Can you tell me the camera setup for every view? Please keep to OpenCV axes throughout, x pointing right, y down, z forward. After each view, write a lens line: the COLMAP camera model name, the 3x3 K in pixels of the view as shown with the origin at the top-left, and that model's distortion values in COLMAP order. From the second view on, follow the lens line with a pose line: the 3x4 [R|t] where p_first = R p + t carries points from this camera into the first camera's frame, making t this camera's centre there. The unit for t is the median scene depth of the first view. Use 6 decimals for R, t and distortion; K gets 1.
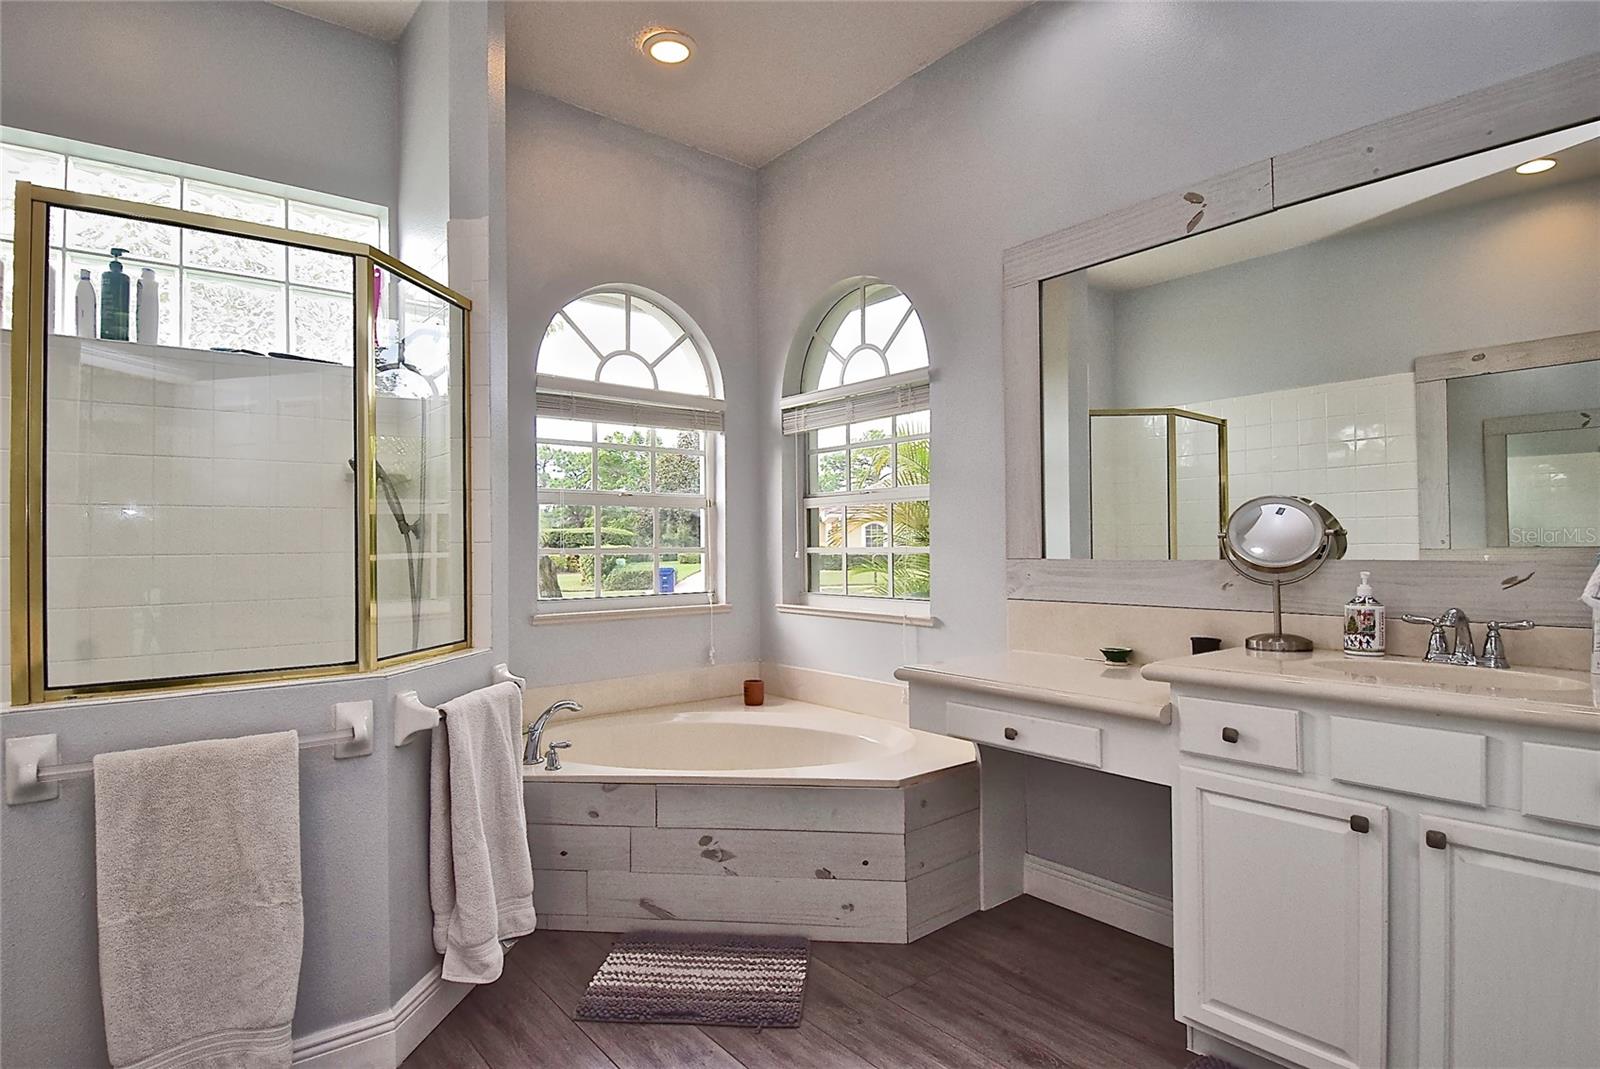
lens RADIAL K [[840.4, 0, 789.2], [0, 840.4, 546.2], [0, 0, 1]] dist [0.009670, -0.016730]
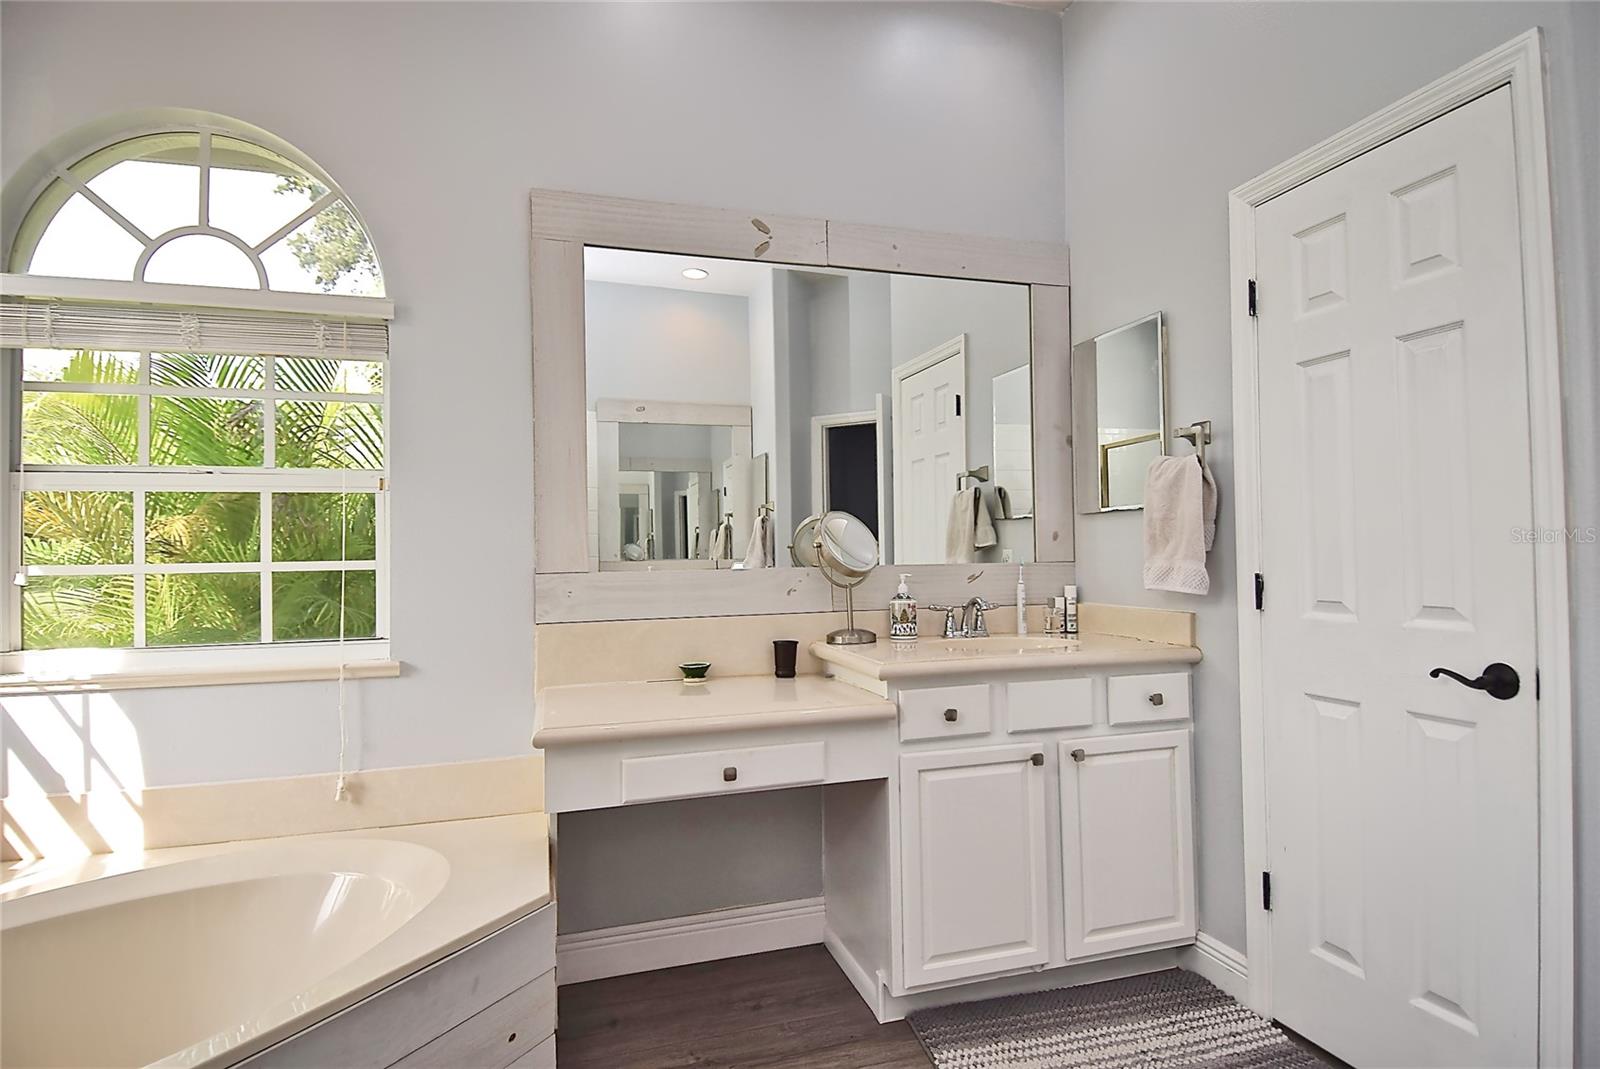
lens RADIAL K [[840.4, 0, 798.7], [0, 840.4, 536.0], [0, 0, 1]] dist [0.009670, -0.016730]
pose [[0.357879, 0.020428, 0.933544, -0.561338], [0.009976, 0.999620, -0.025698, 0.003929], [-0.933715, 0.018510, 0.357540, 0.680672]]
